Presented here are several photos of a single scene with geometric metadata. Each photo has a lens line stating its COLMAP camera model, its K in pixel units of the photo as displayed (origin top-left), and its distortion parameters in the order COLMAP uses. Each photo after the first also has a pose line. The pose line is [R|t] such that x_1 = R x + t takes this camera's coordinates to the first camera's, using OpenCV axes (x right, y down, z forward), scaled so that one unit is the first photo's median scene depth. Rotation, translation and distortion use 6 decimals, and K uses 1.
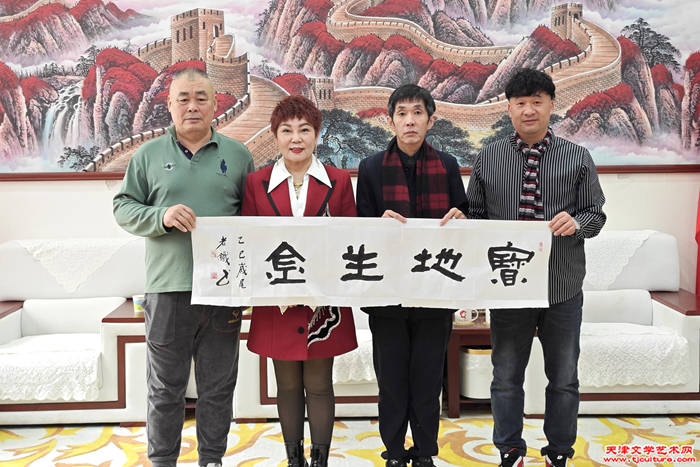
lens RADIAL K [[1012.7, 0, 336.0], [0, 1012.7, 206.1], [0, 0, 1]] dist [0.056577, 0.000000]
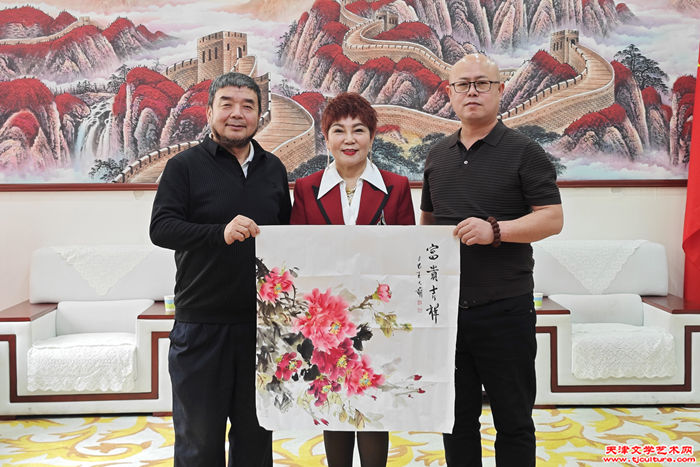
lens RADIAL K [[1095.0, 0, 360.8], [0, 1095.0, 204.3], [0, 0, 1]] dist [0.064593, 0.000000]
pose [[0.999427, 0.004991, 0.033463, -0.028035], [-0.003837, 0.999398, -0.034477, 0.027383], [-0.033615, 0.034329, 0.998845, -0.155302]]
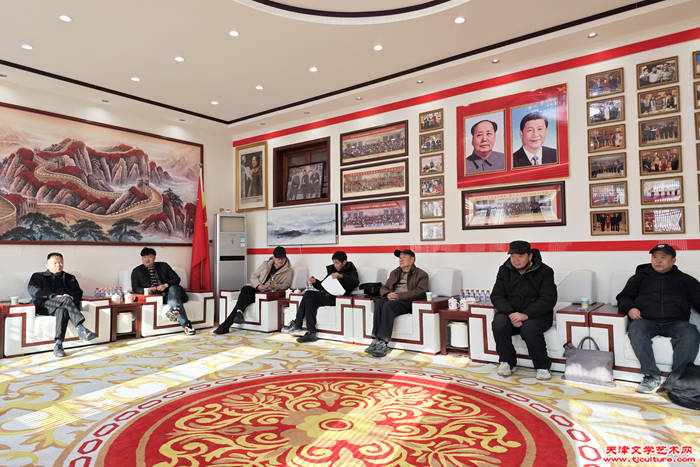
lens RADIAL K [[486.2, 0, 353.8], [0, 486.2, 232.1], [0, 0, 1]] dist [0.068011, -0.032666]
pose [[0.631523, 0.046211, 0.773979, -0.394053], [0.042283, 0.994684, -0.093890, 0.073274], [-0.774203, 0.092020, 0.626212, -0.178571]]
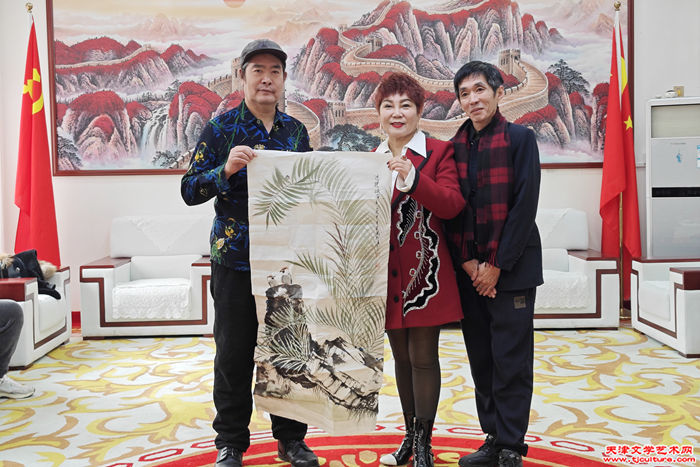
lens RADIAL K [[986.2, 0, 334.9], [0, 986.2, 217.2], [0, 0, 1]] dist [0.061563, 0.000000]
pose [[0.999993, -0.003160, 0.002115, -0.020846], [0.003202, 0.999792, -0.020157, 0.062843], [-0.002050, 0.020164, 0.999795, -0.378718]]
